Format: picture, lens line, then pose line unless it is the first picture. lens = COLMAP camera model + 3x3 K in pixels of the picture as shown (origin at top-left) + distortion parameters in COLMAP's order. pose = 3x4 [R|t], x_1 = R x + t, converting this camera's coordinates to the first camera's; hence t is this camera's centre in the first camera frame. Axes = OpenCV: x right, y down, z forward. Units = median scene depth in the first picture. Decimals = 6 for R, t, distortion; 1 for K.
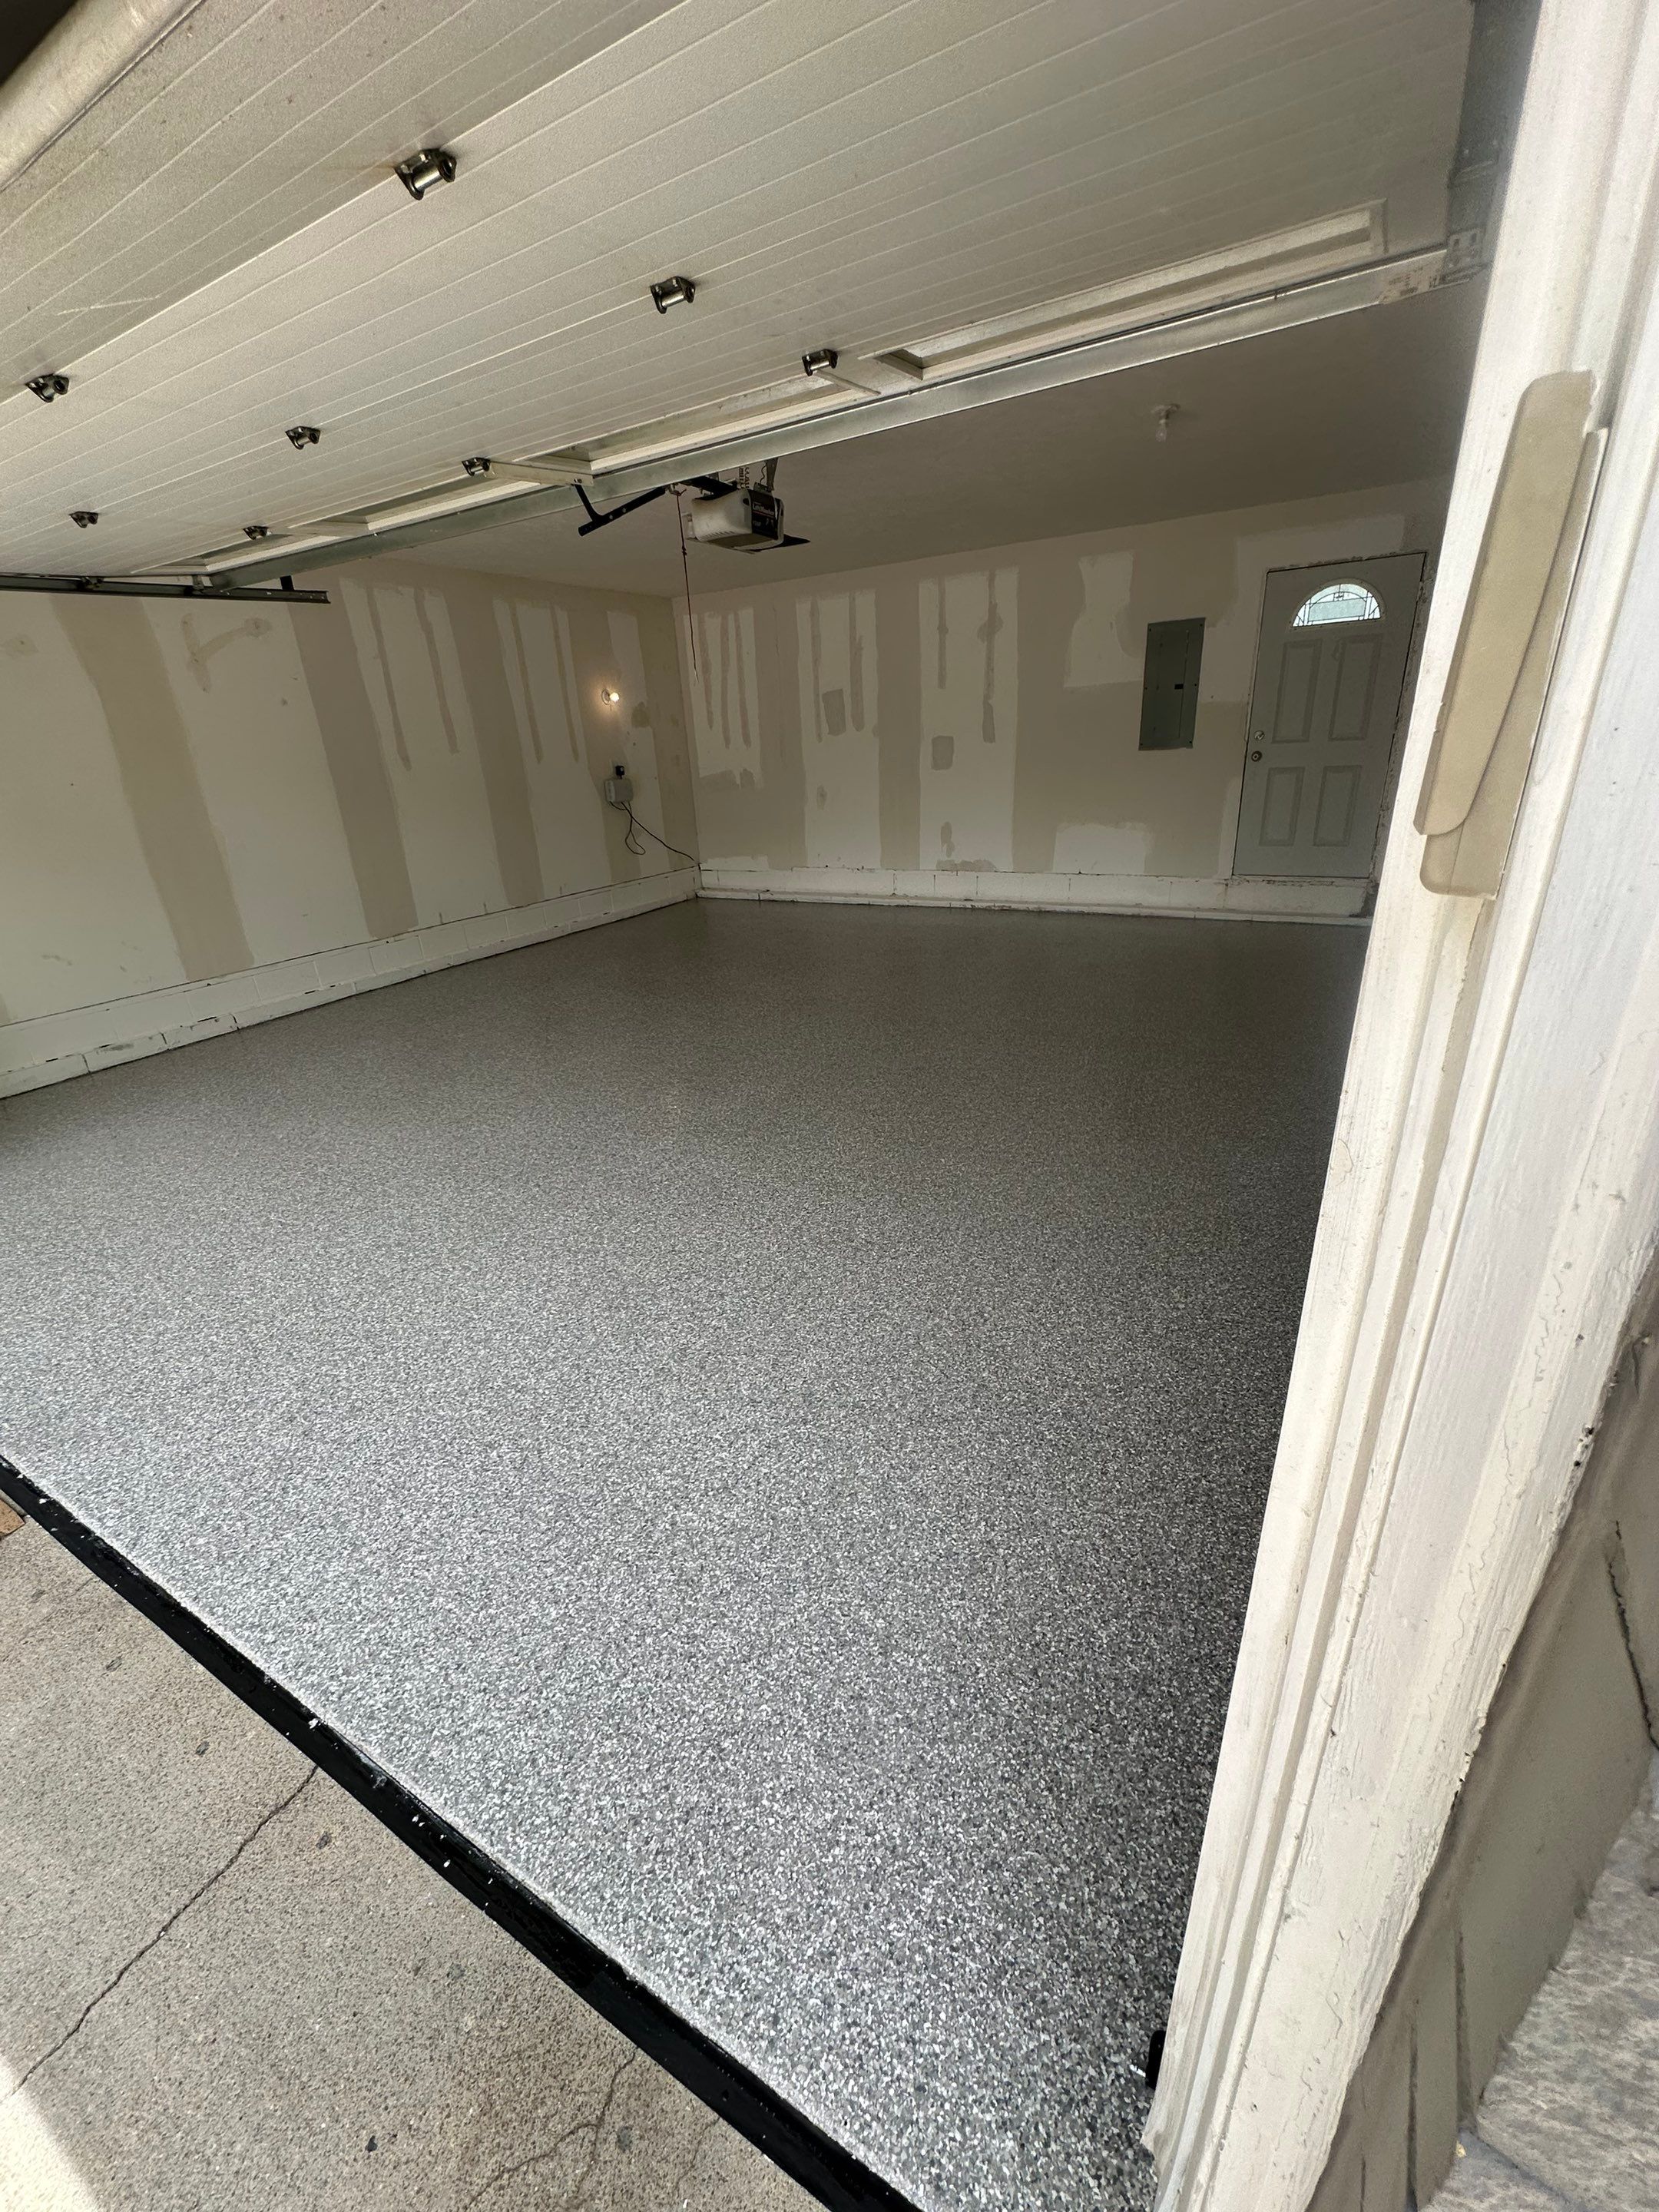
lens RADIAL K [[889.2, 0, 838.7], [0, 889.2, 1101.9], [0, 0, 1]] dist [-0.000848, 0.000501]
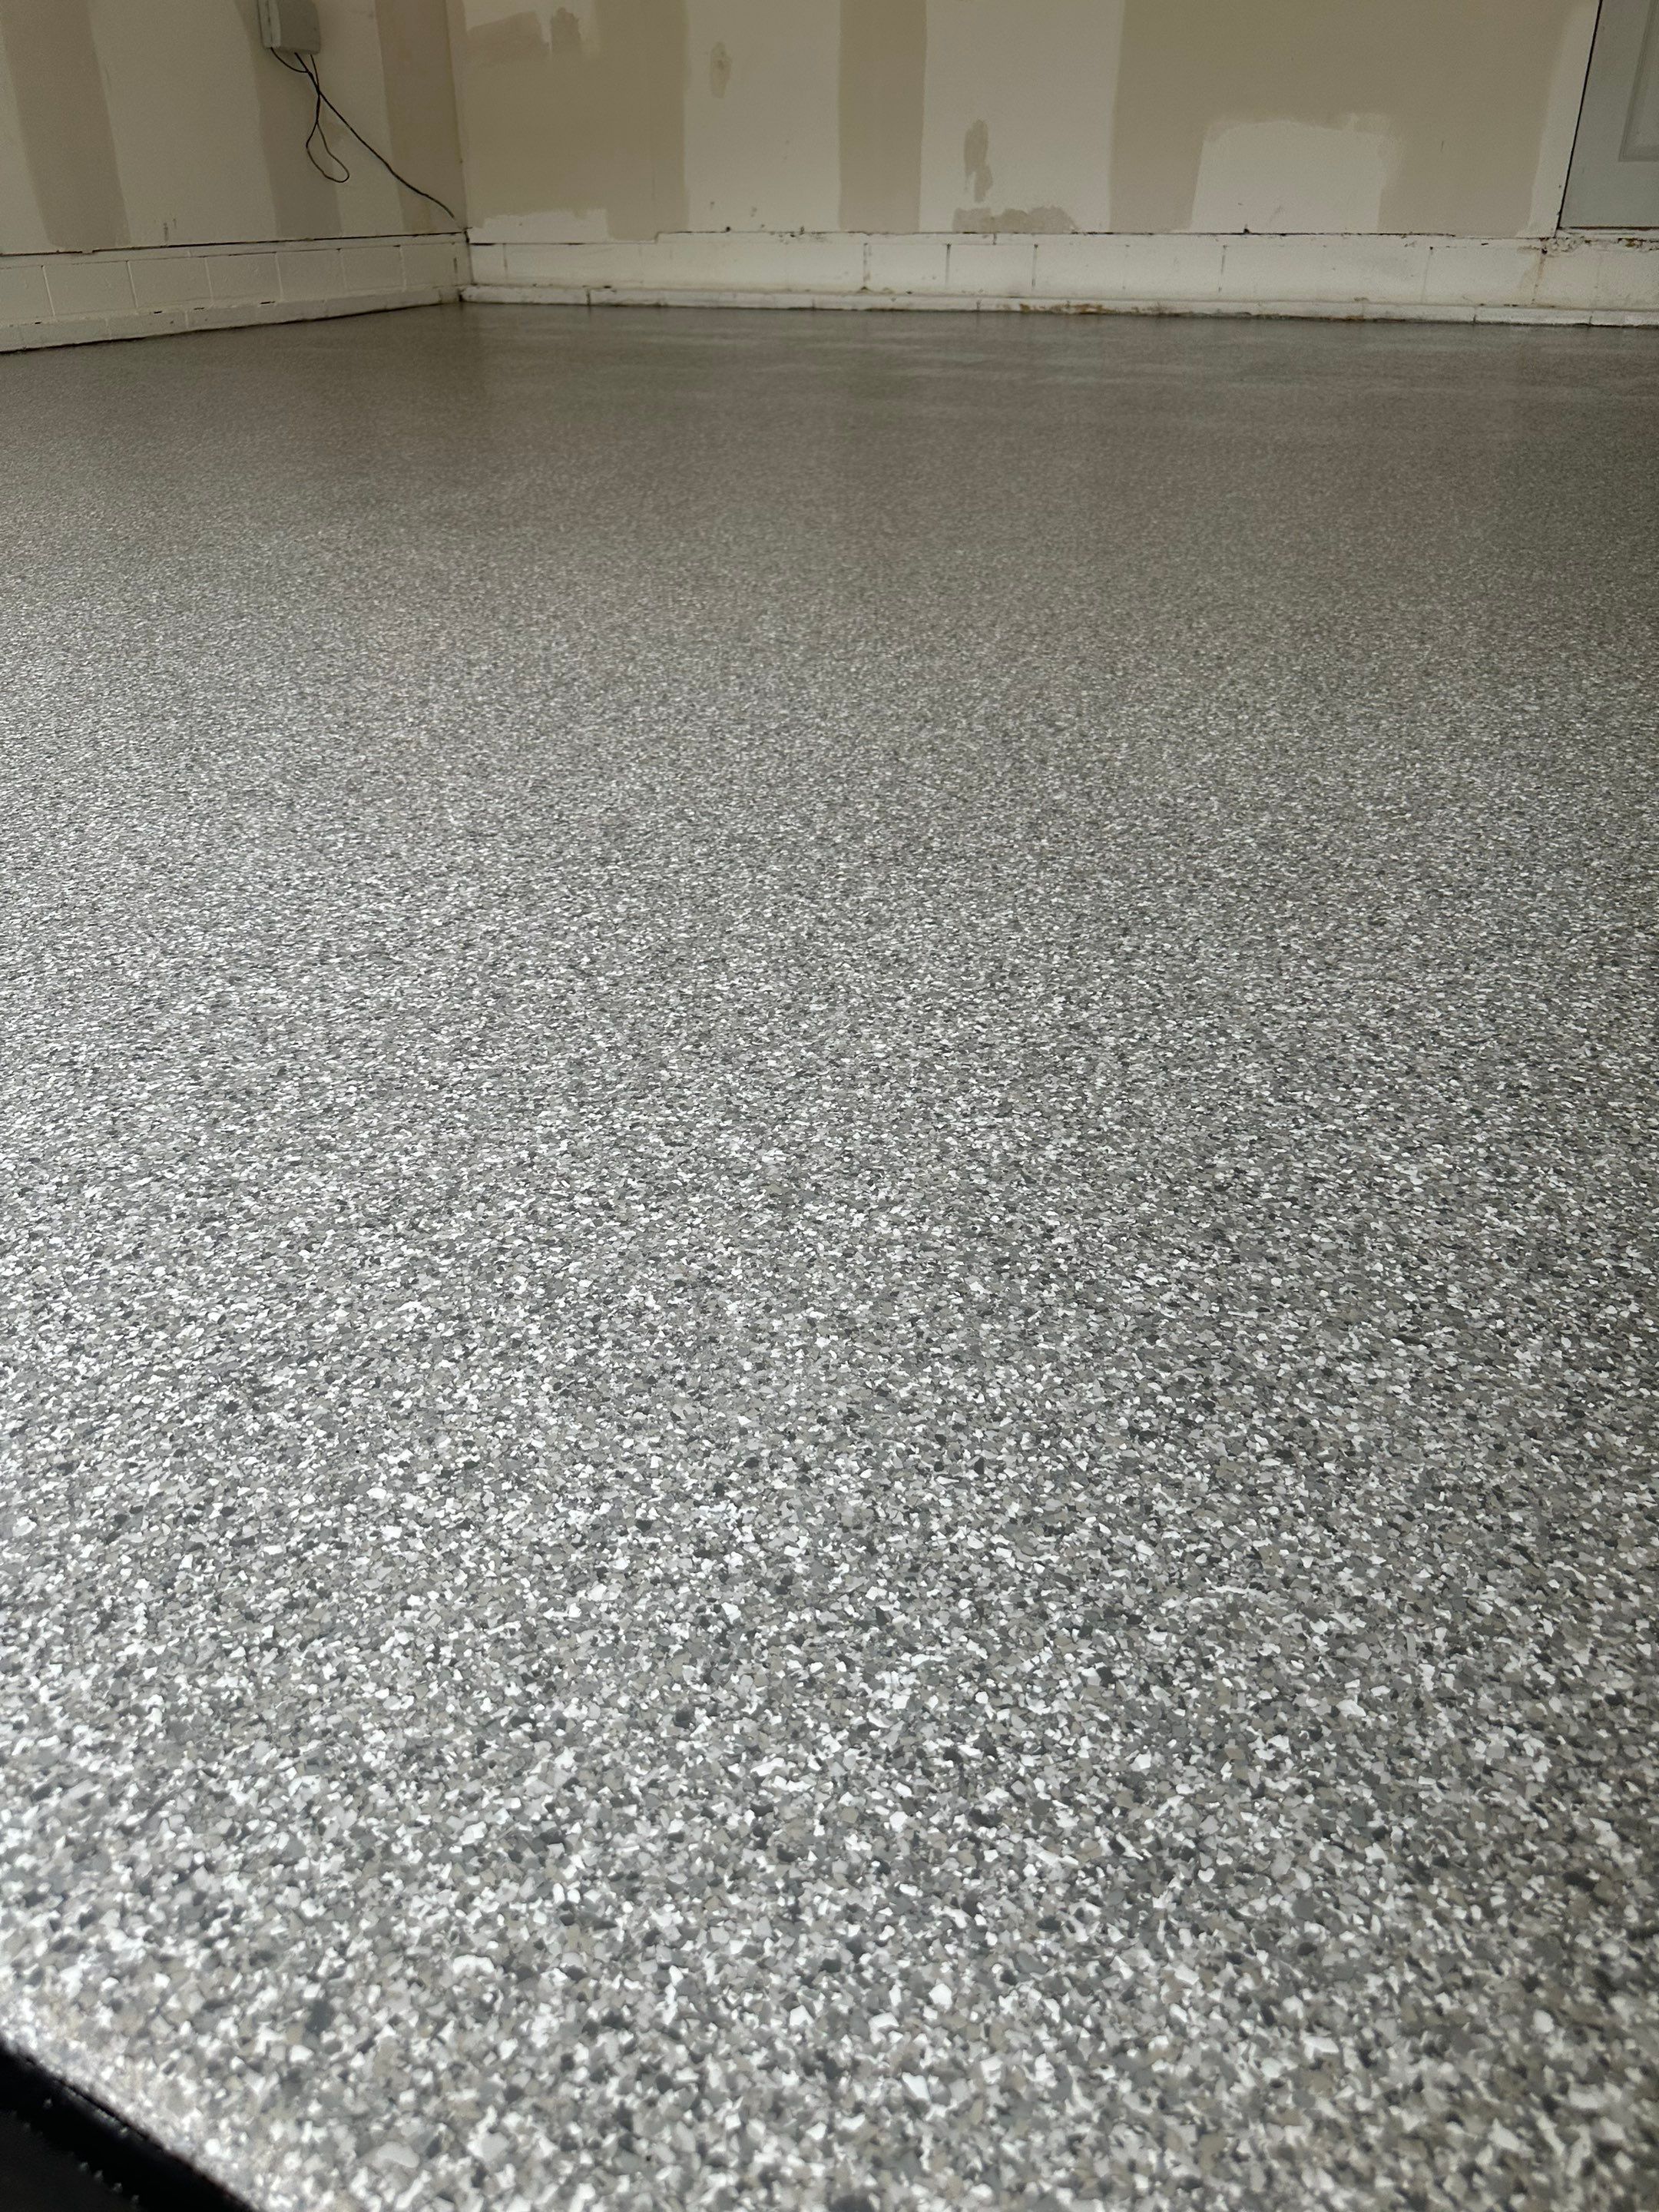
lens RADIAL K [[1573.0, 0, 829.5], [0, 1573.0, 1106.0], [0, 0, 1]] dist [0.027976, -0.040427]
pose [[0.998353, 0.022638, 0.052719, 0.044858], [-0.029334, 0.991090, 0.129925, 0.607729], [-0.049308, -0.131258, 0.990121, 0.487797]]
